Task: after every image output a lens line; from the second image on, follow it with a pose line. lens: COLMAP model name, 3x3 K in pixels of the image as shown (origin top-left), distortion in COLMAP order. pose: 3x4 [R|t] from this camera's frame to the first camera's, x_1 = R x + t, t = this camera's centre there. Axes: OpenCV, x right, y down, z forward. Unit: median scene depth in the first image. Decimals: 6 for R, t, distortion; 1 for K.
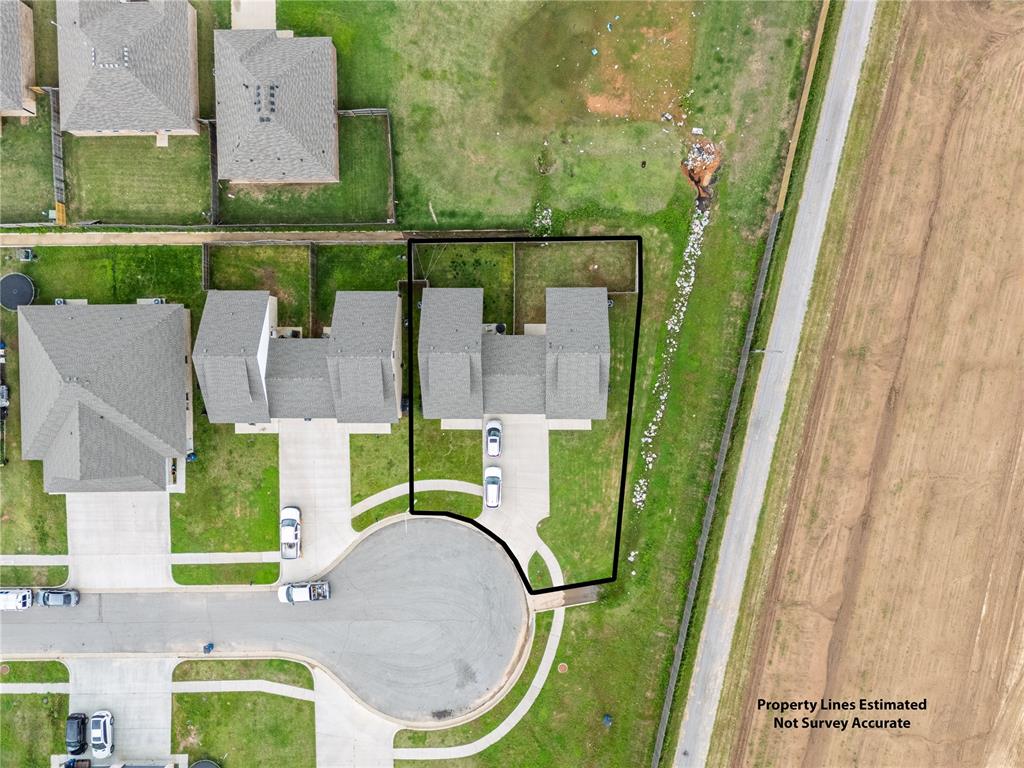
lens RADIAL K [[750.4, 0, 508.9], [0, 750.4, 379.7], [0, 0, 1]] dist [0.071863, -0.063695]
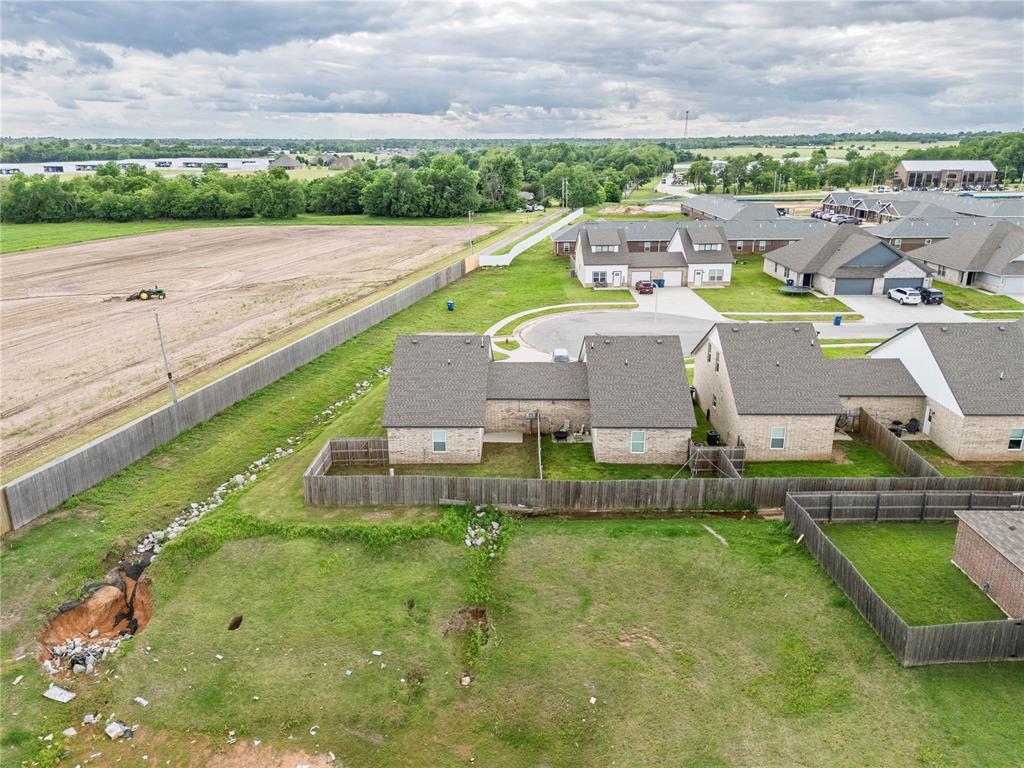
lens RADIAL K [[750.4, 0, 511.8], [0, 750.4, 384.7], [0, 0, 1]] dist [0.071863, -0.063695]
pose [[-0.999277, 0.027208, 0.026555, 0.011330], [0.016254, -0.325686, 0.945338, -0.638447], [0.034370, 0.945087, 0.325008, 0.748051]]
